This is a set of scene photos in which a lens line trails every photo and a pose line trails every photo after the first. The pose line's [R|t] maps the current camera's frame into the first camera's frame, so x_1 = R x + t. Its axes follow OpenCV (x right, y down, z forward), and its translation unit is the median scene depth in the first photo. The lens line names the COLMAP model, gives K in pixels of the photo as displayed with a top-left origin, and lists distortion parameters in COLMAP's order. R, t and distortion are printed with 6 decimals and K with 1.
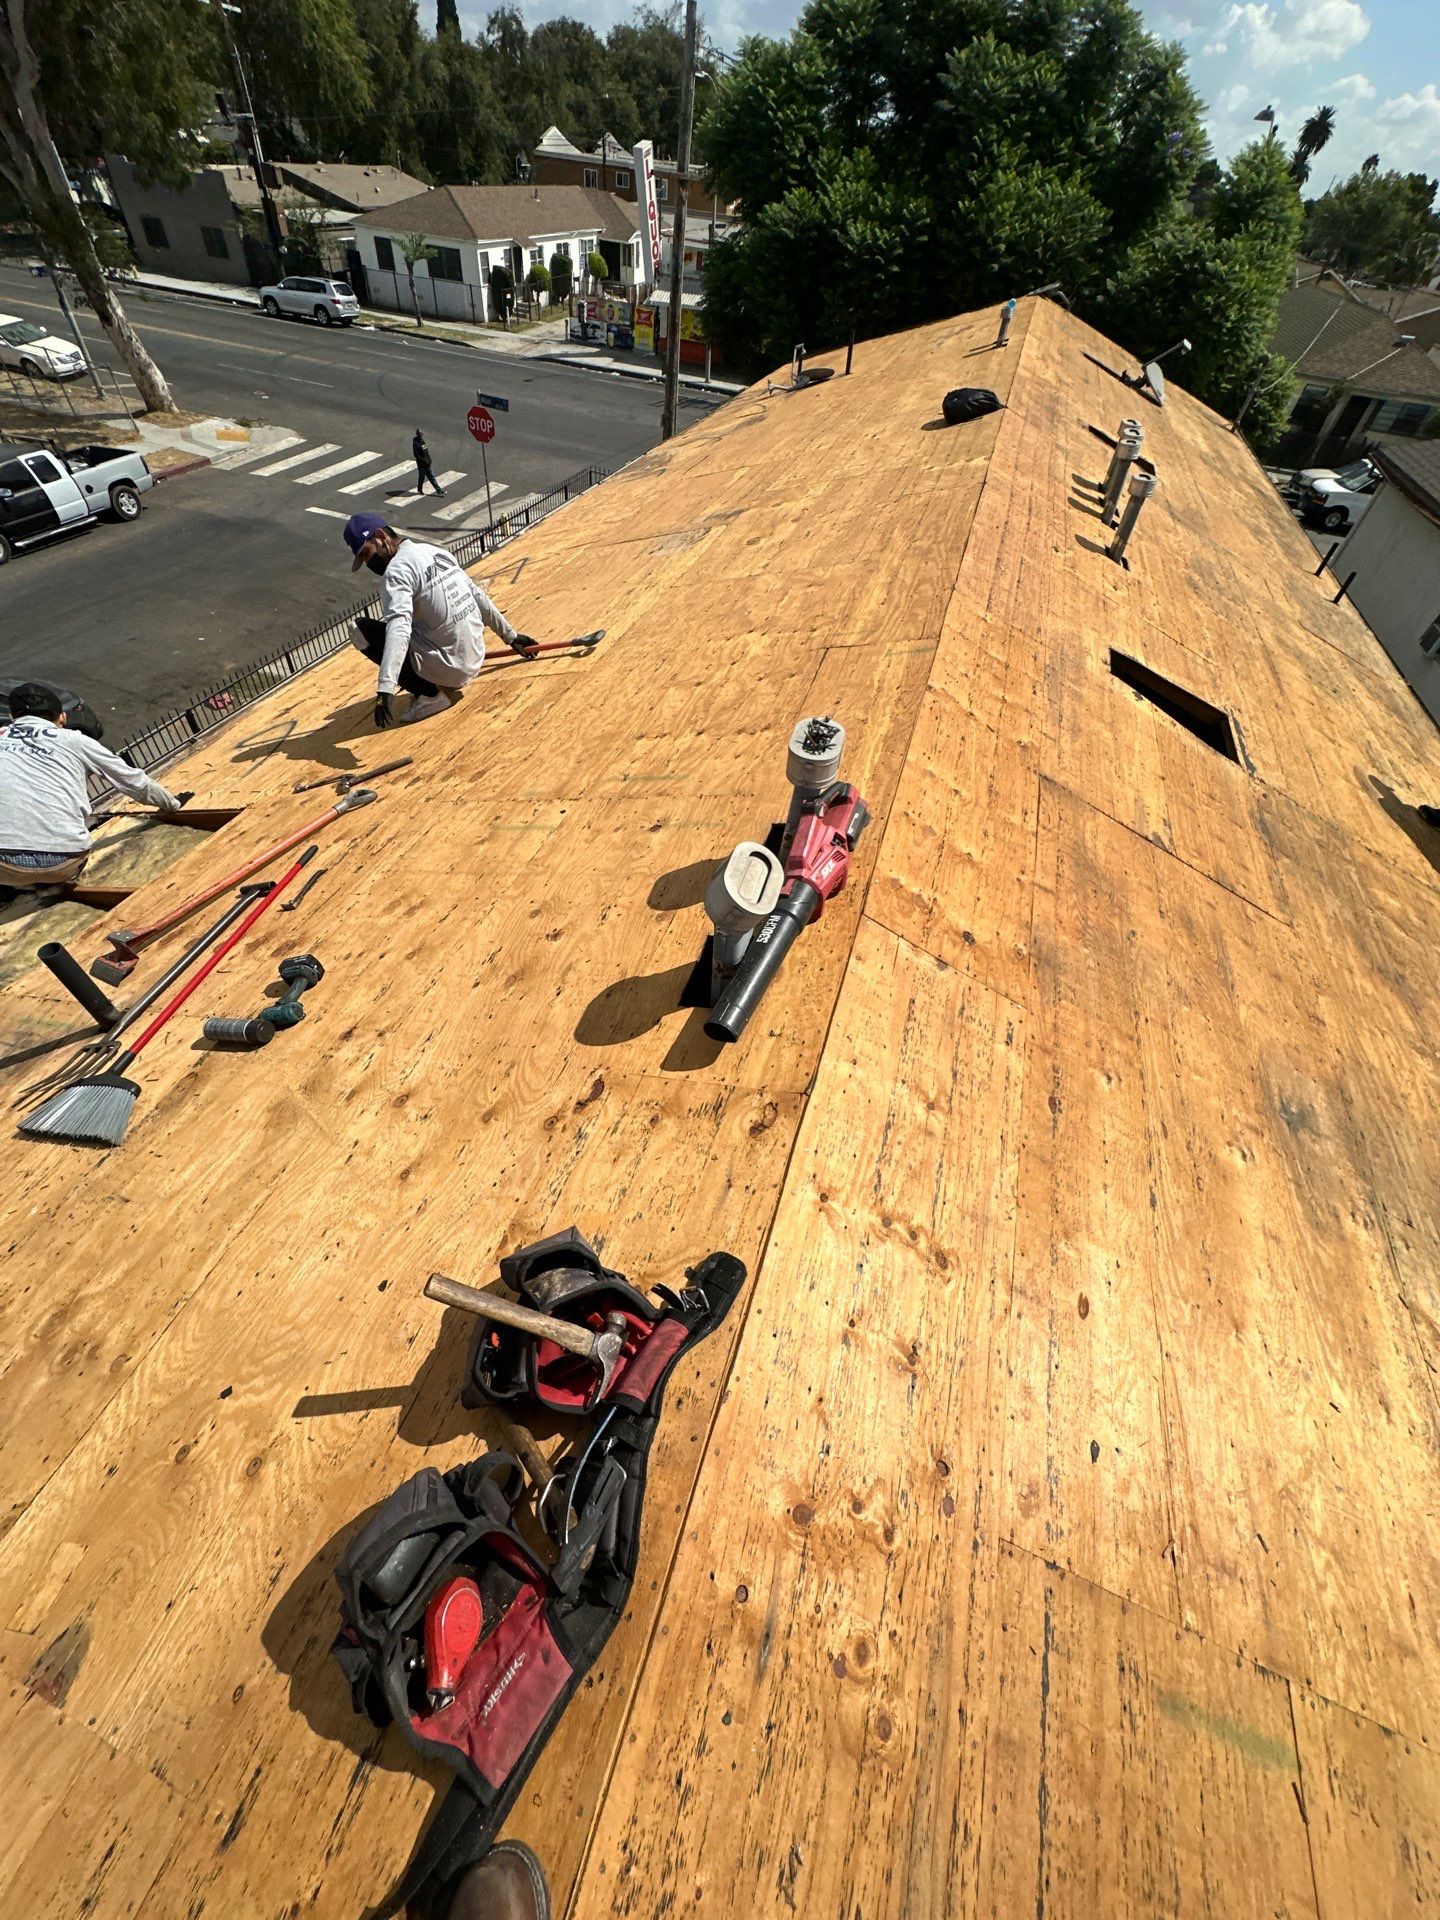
lens RADIAL K [[767.5, 0, 714.2], [0, 767.5, 958.9], [0, 0, 1]] dist [-0.001434, 0.001228]
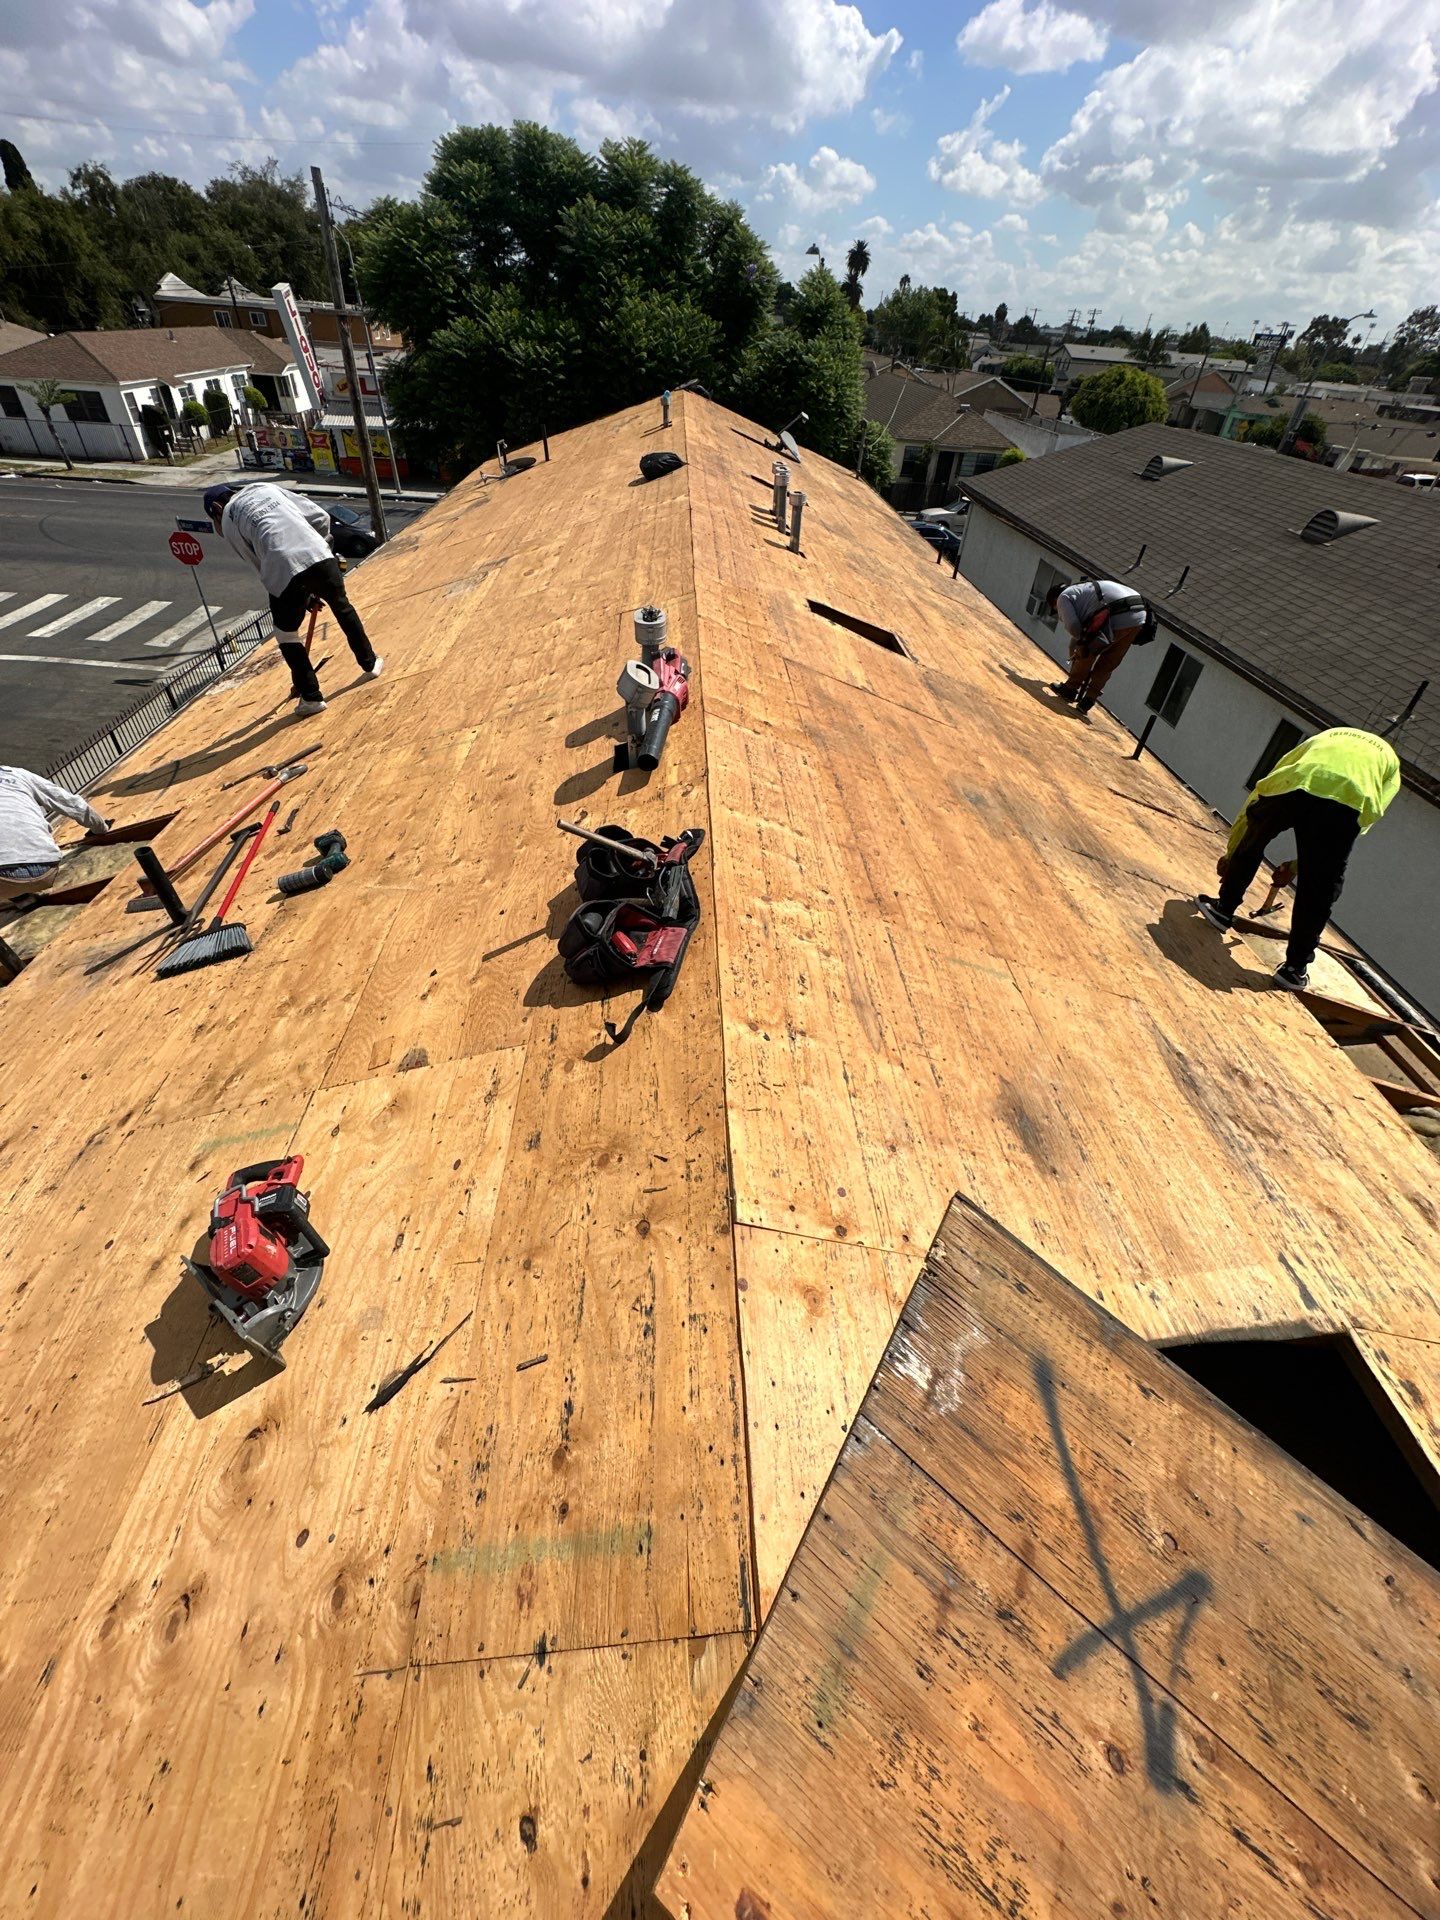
lens RADIAL K [[767.5, 0, 714.2], [0, 767.5, 958.9], [0, 0, 1]] dist [-0.001434, 0.001228]
pose [[0.938390, -0.246545, 0.242157, -0.048074], [0.267149, 0.962041, -0.055764, 0.083656], [-0.219217, 0.117021, 0.968633, -0.082040]]
